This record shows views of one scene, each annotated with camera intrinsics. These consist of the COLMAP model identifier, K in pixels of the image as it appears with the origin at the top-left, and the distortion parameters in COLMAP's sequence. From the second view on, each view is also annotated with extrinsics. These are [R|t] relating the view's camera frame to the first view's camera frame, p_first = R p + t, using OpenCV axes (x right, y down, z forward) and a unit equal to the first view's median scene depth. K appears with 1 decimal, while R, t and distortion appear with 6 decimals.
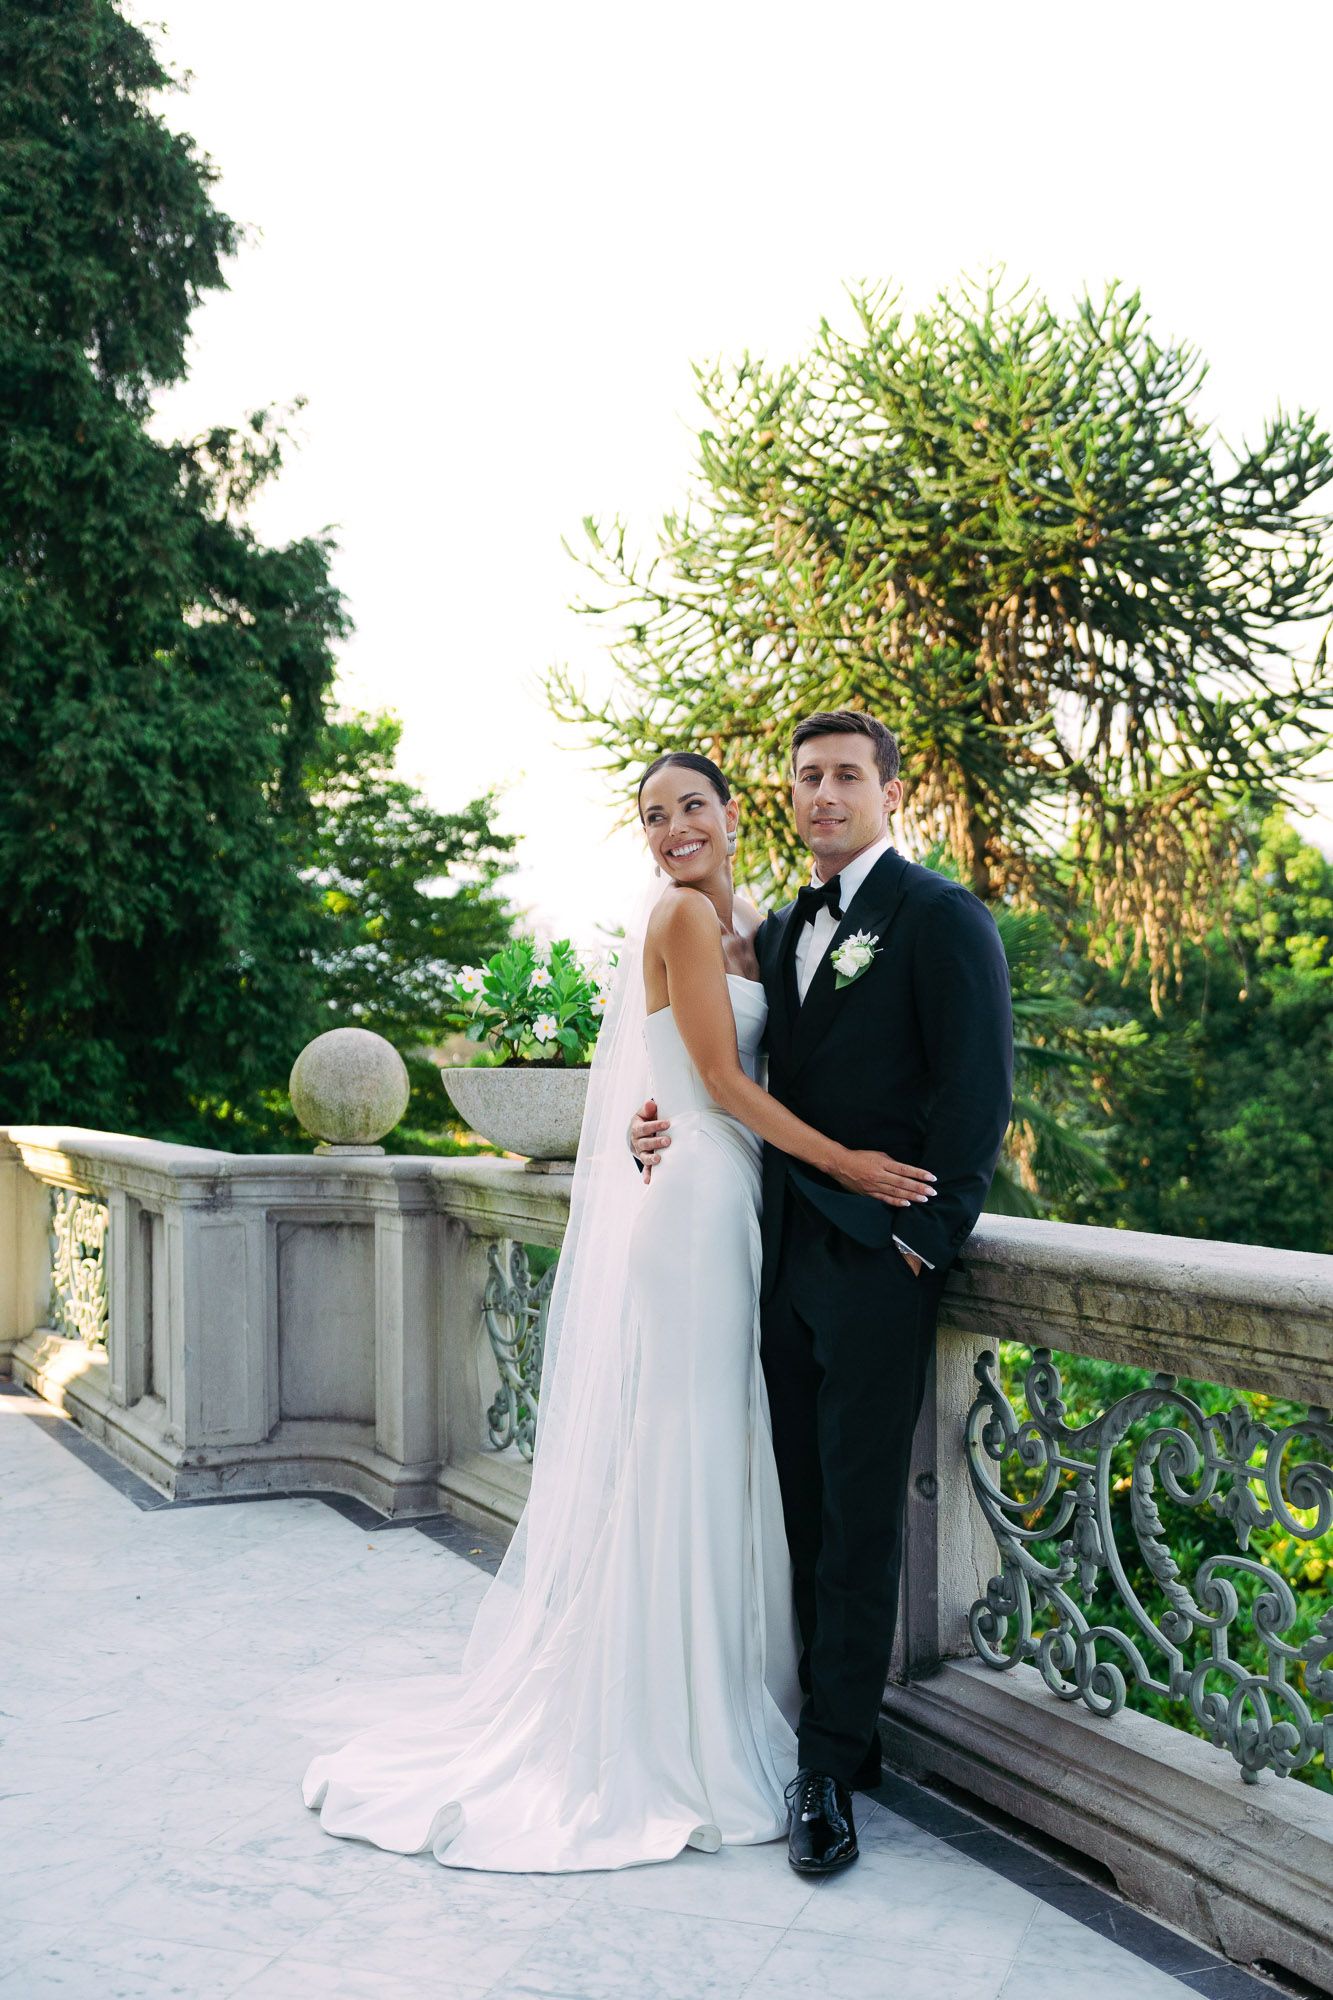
lens RADIAL K [[2183.0, 0, 665.4], [0, 2183.0, 986.1], [0, 0, 1]] dist [-0.015835, 0.000000]
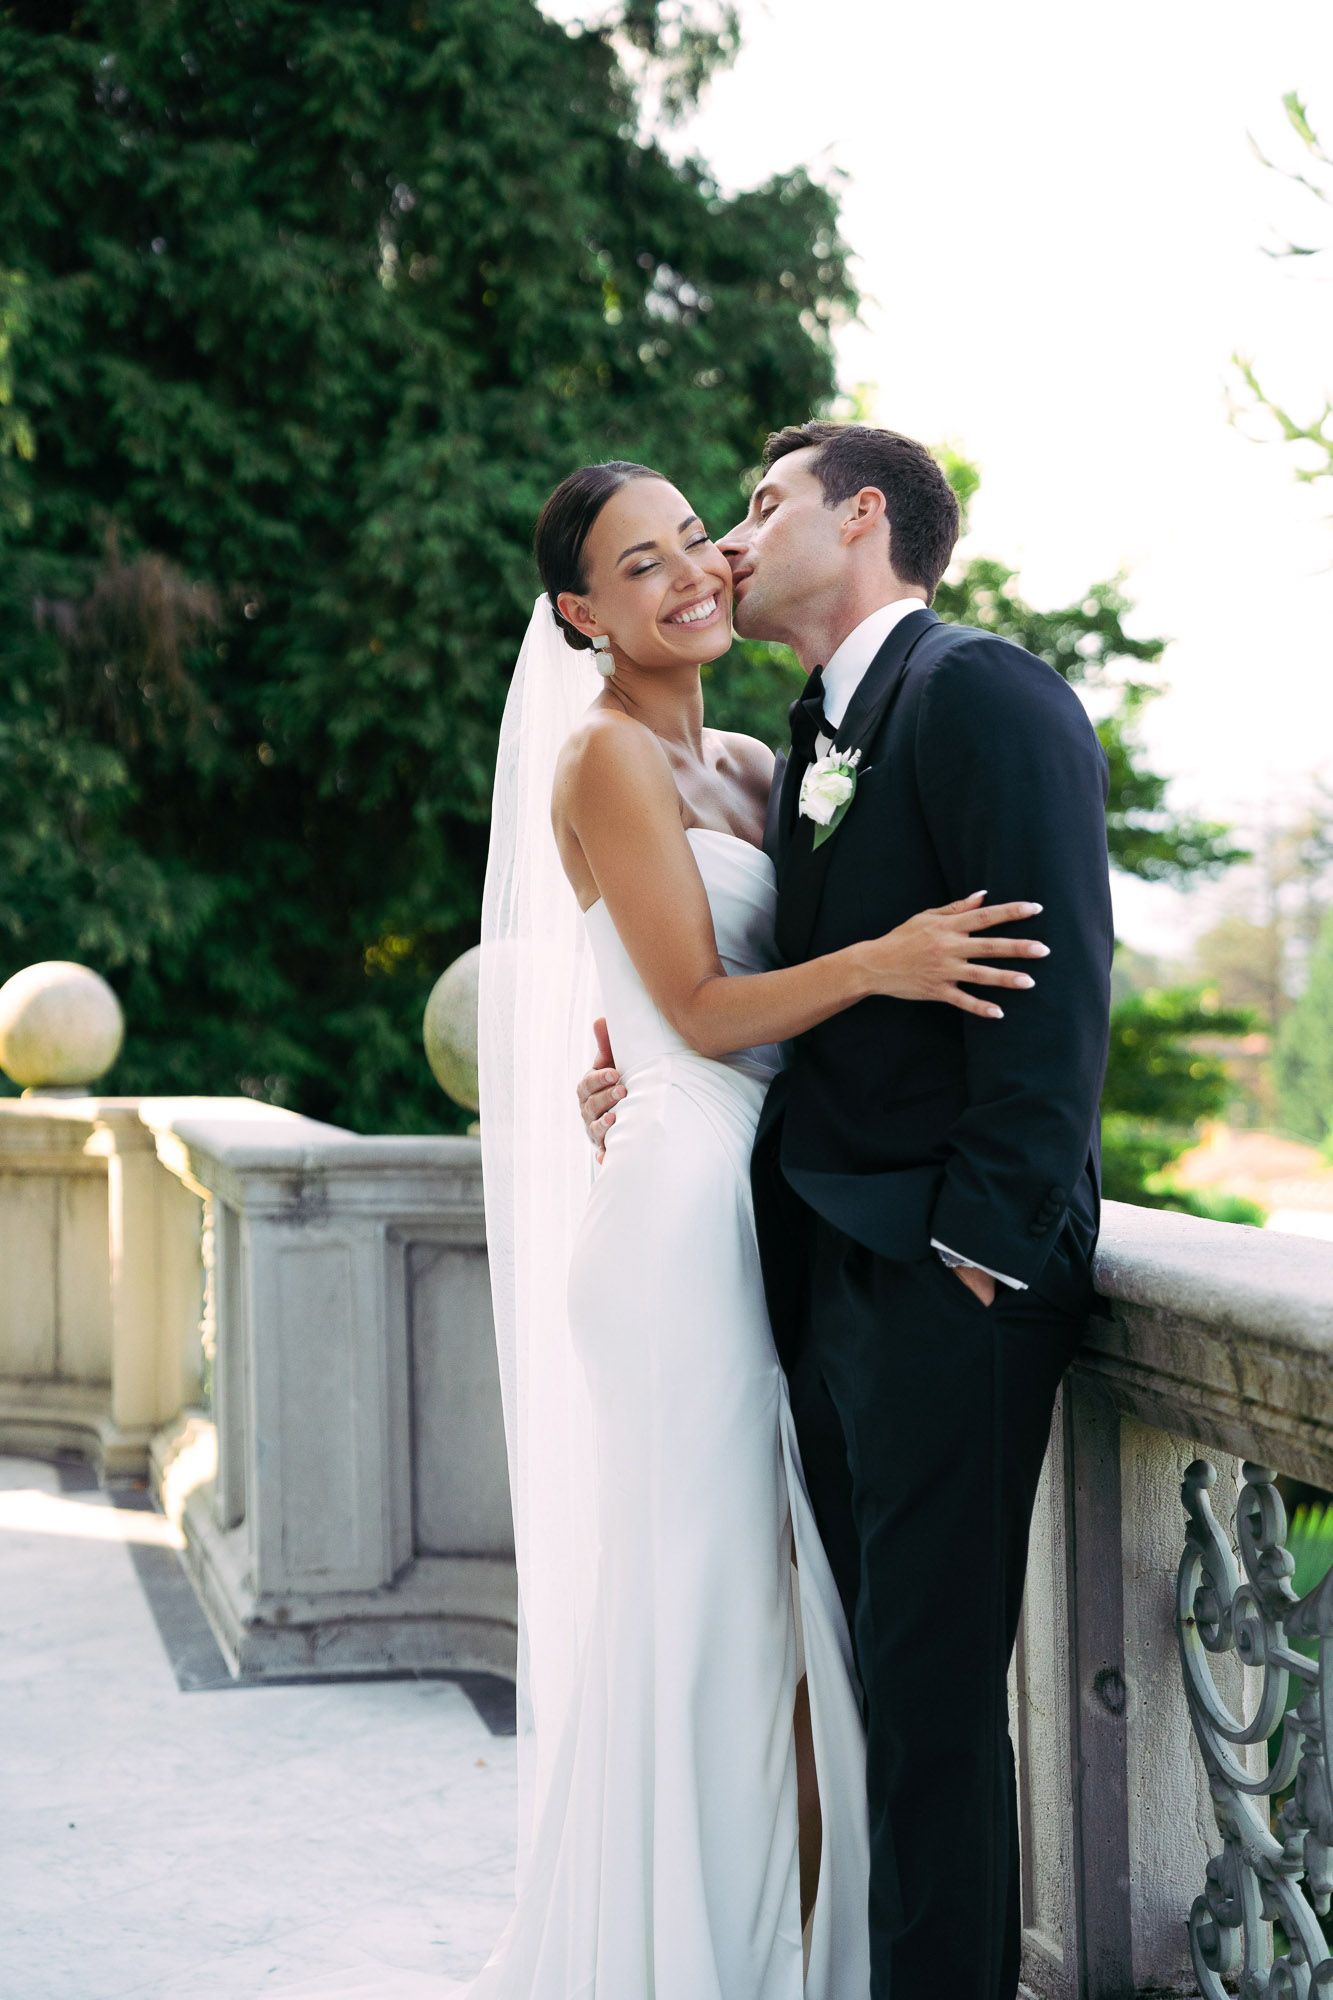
lens RADIAL K [[3479.7, 0, 667.3], [0, 3479.7, 1018.2], [0, 0, 1]] dist [0.182304, 0.000000]
pose [[0.965610, -0.005137, -0.259942, 0.122711], [0.014032, 0.999377, 0.032374, 0.008850], [0.259614, -0.034908, 0.965081, 0.035375]]
